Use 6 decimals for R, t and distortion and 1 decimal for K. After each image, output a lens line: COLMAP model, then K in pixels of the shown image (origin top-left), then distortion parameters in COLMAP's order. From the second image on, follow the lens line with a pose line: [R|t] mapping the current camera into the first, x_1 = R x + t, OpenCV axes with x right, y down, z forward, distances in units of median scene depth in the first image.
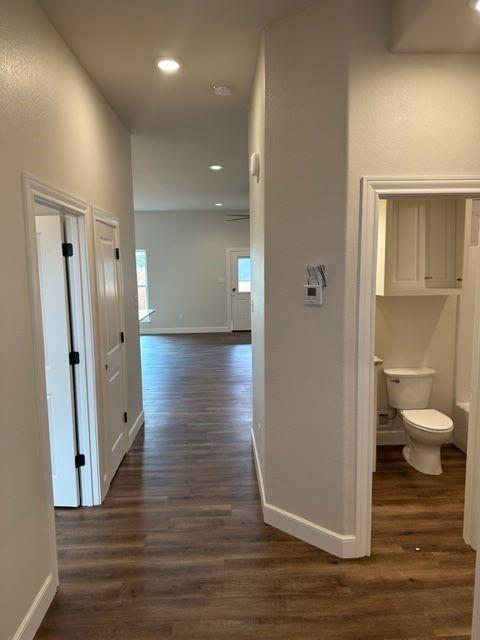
lens RADIAL K [[454.0, 0, 238.3], [0, 454.0, 321.3], [0, 0, 1]] dist [0.028727, -0.002577]
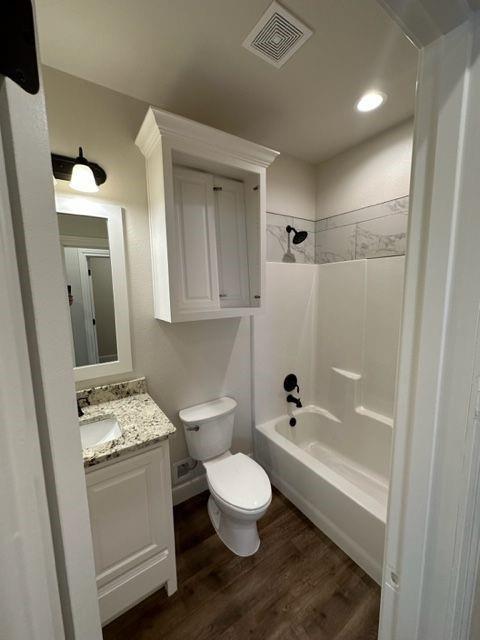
lens RADIAL K [[255.9, 0, 237.7], [0, 255.9, 320.9], [0, 0, 1]] dist [-0.001607, 0.000827]
pose [[0.854542, -0.061874, 0.515684, 0.197847], [0.071917, 0.997410, 0.000500, -0.047780], [-0.514379, 0.036659, 0.856779, 0.590988]]
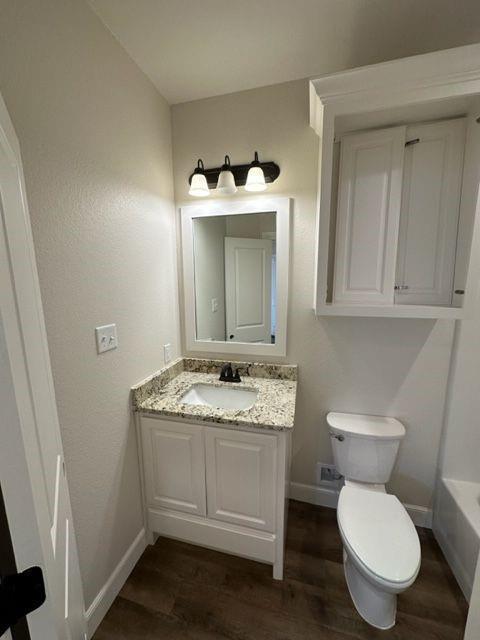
lens RADIAL K [[255.9, 0, 237.8], [0, 255.9, 320.2], [0, 0, 1]] dist [-0.001607, 0.000827]
pose [[0.955957, 0.060663, -0.287168, 0.305335], [-0.053040, 0.998005, 0.034258, -0.050995], [0.288673, -0.017518, 0.957268, 0.599693]]
